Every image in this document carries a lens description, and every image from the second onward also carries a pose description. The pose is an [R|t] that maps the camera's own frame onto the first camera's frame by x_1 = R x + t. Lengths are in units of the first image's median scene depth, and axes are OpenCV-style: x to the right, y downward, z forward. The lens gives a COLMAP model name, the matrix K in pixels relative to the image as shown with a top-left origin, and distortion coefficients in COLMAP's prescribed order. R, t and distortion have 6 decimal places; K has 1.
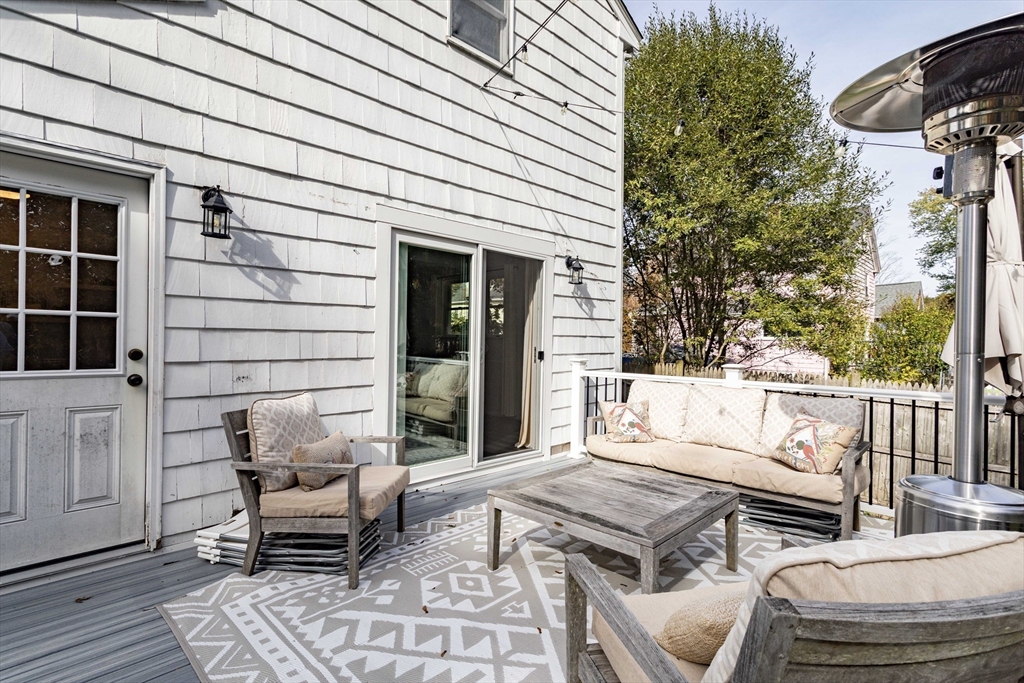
lens RADIAL K [[490.4, 0, 517.8], [0, 490.4, 341.9], [0, 0, 1]] dist [0.004844, 0.001263]
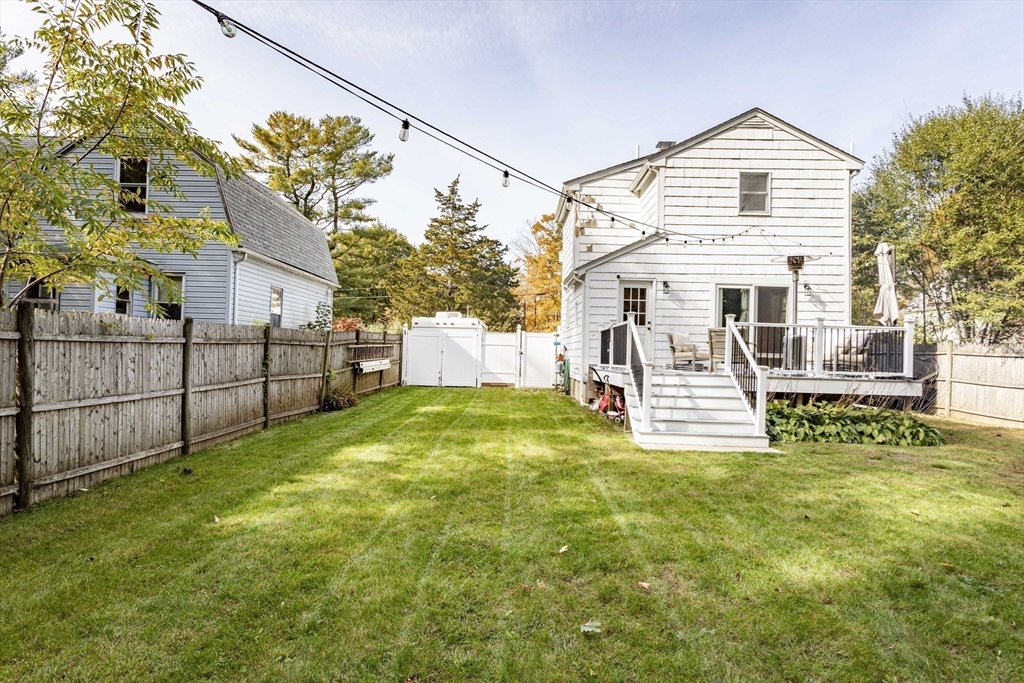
lens RADIAL K [[588.1, 0, 489.7], [0, 588.1, 337.3], [0, 0, 1]] dist [-0.006428, 0.005323]
pose [[0.698685, 0.006756, -0.715397, 1.741247], [-0.016754, 0.999836, -0.006921, 0.193548], [0.715233, 0.016821, 0.698684, -3.235710]]
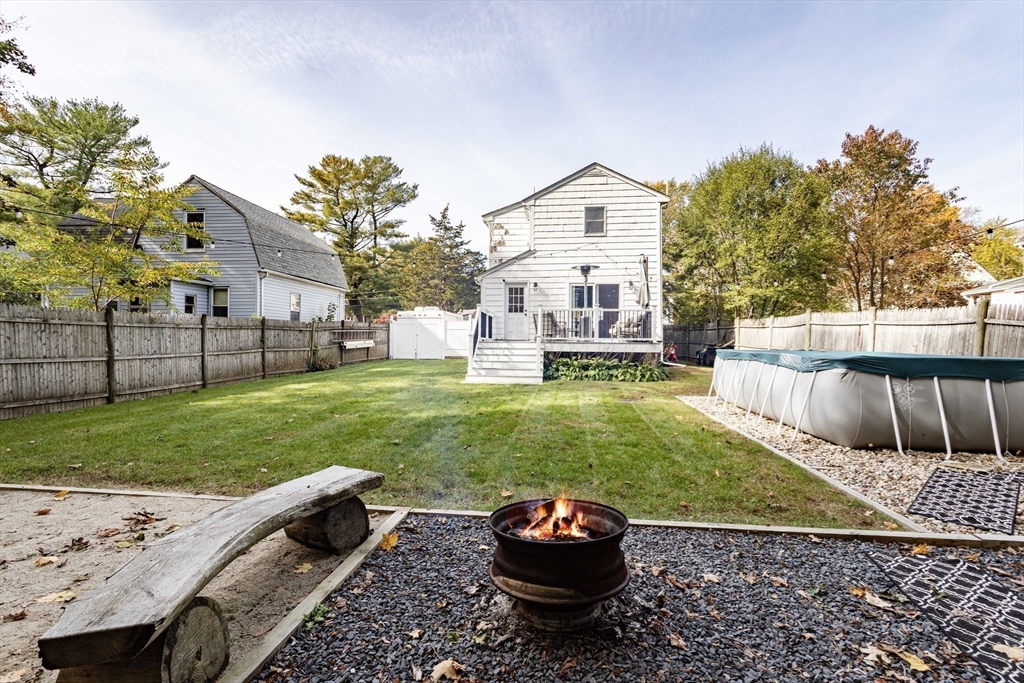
lens RADIAL K [[503.7, 0, 500.4], [0, 503.7, 339.9], [0, 0, 1]] dist [0.009207, 0.000157]
pose [[0.641419, 0.010034, -0.767125, 3.682200], [0.005959, 0.999819, 0.018060, 0.262526], [0.767167, -0.016155, 0.641244, -3.158932]]
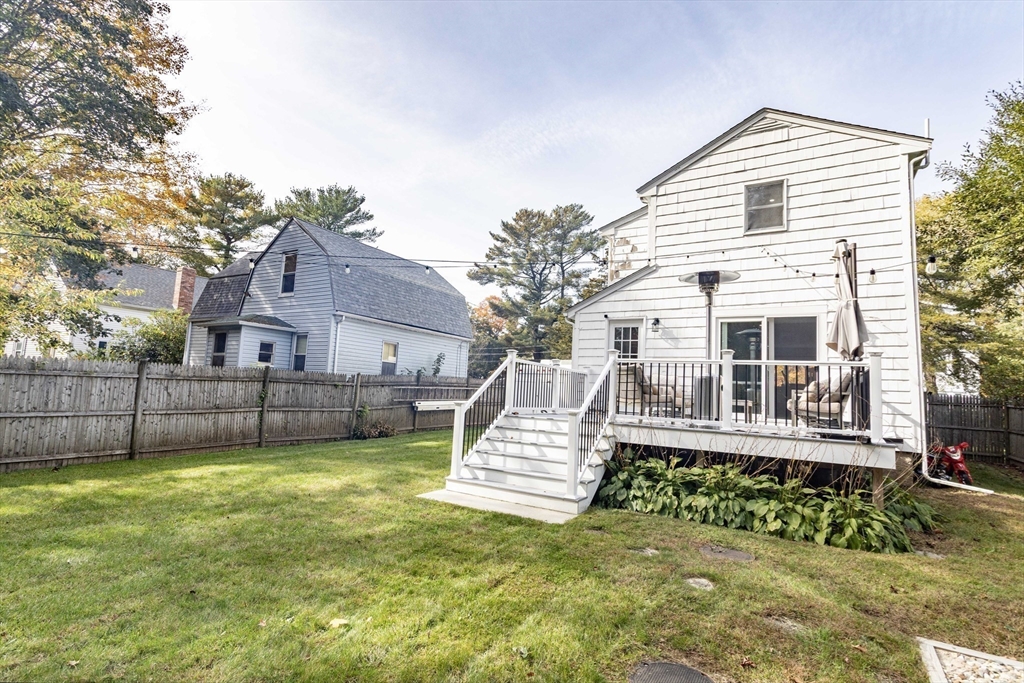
lens RADIAL K [[490.4, 0, 514.8], [0, 490.4, 342.5], [0, 0, 1]] dist [0.004844, 0.001263]
pose [[0.258299, -0.076052, -0.963067, 2.483891], [-0.029398, 0.995816, -0.086523, 0.201104], [0.965618, 0.050661, 0.254982, -0.892263]]
